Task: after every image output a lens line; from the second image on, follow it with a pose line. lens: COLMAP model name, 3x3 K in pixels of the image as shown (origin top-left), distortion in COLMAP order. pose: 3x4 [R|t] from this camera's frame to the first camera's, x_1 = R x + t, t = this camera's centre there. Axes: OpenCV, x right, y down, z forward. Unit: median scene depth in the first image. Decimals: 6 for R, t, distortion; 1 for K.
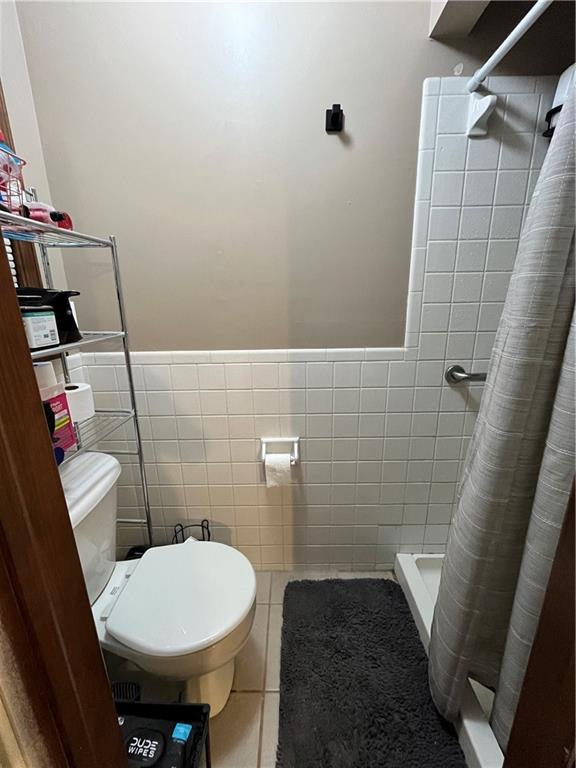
lens RADIAL K [[315.1, 0, 288.0], [0, 315.1, 384.0], [0, 0, 1]] dist [-0.002268, 0.000134]
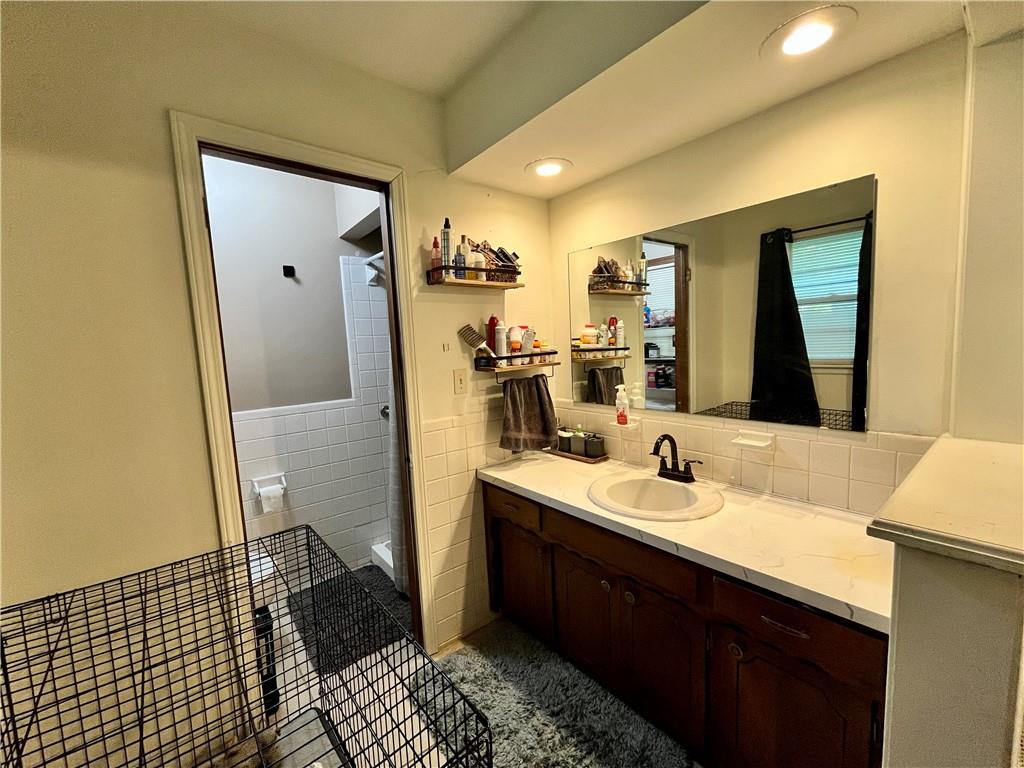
lens RADIAL K [[420.1, 0, 512.0], [0, 420.1, 384.0], [0, 0, 1]] dist [-0.002268, 0.000134]
pose [[0.768657, -0.079760, 0.634669, -0.346412], [0.200307, 0.972307, -0.120404, 0.226770], [-0.607489, 0.219677, 0.763347, -1.111680]]
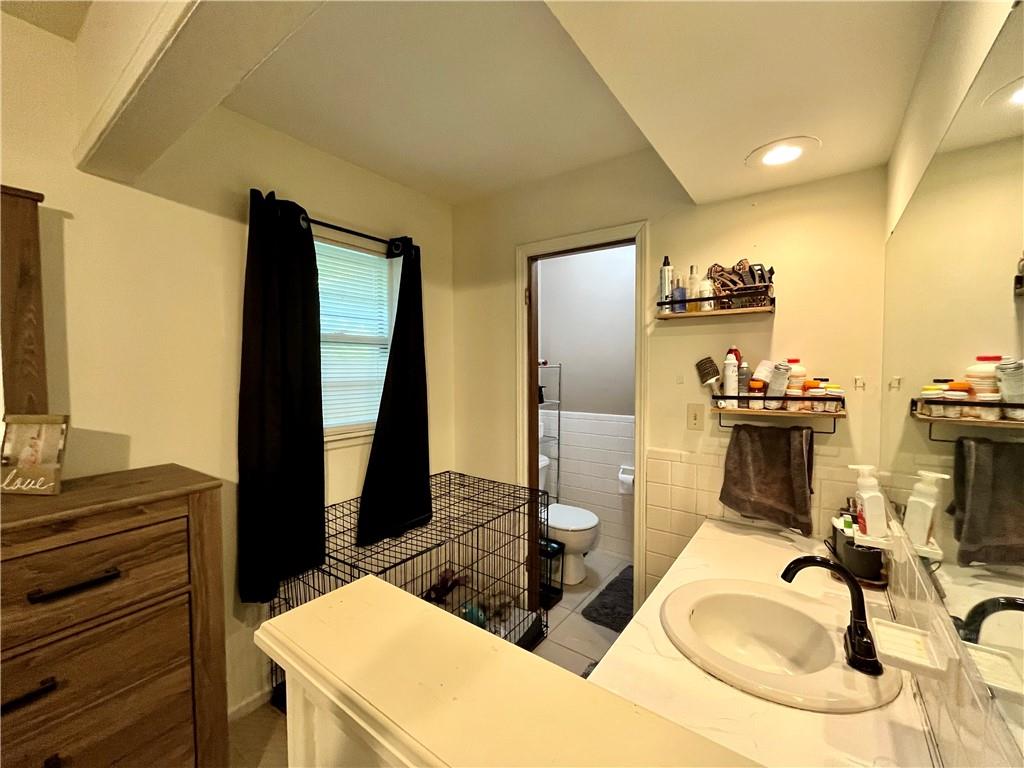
lens RADIAL K [[420.1, 0, 512.0], [0, 420.1, 384.0], [0, 0, 1]] dist [-0.002268, 0.000134]
pose [[0.811417, 0.036660, -0.583316, 0.807232], [-0.163748, 0.972320, -0.166672, 0.229461], [0.561060, 0.230758, 0.794961, -1.362091]]
